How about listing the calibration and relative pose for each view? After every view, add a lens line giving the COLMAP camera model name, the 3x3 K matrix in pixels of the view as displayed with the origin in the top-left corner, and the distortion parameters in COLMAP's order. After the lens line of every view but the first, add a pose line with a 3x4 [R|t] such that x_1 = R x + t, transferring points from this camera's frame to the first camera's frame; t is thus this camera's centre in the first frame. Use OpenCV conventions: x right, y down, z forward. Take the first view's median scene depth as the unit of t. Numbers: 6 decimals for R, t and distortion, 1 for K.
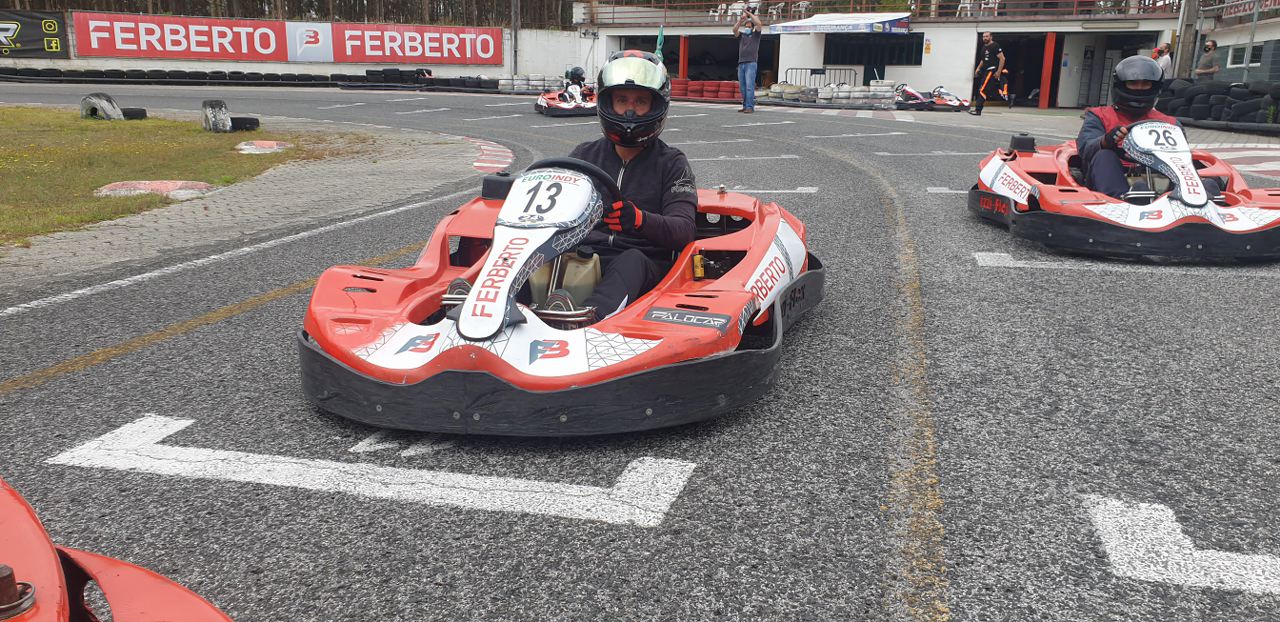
lens RADIAL K [[947.8, 0, 643.6], [0, 947.8, 306.6], [0, 0, 1]] dist [0.011356, -0.000186]
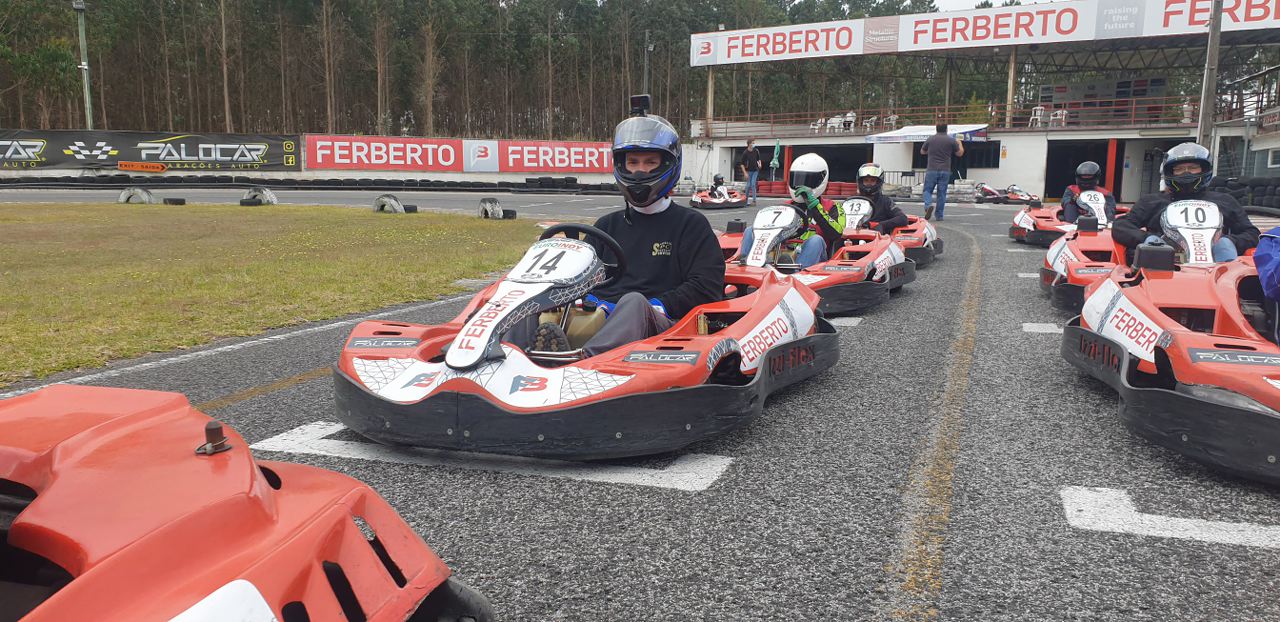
lens RADIAL K [[947.8, 0, 631.9], [0, 947.8, 321.9], [0, 0, 1]] dist [0.011356, -0.000186]
pose [[0.995470, 0.004503, -0.094971, -0.044176], [-0.013263, 0.995688, -0.091812, 0.046571], [0.094148, 0.092655, 0.991237, -0.180149]]
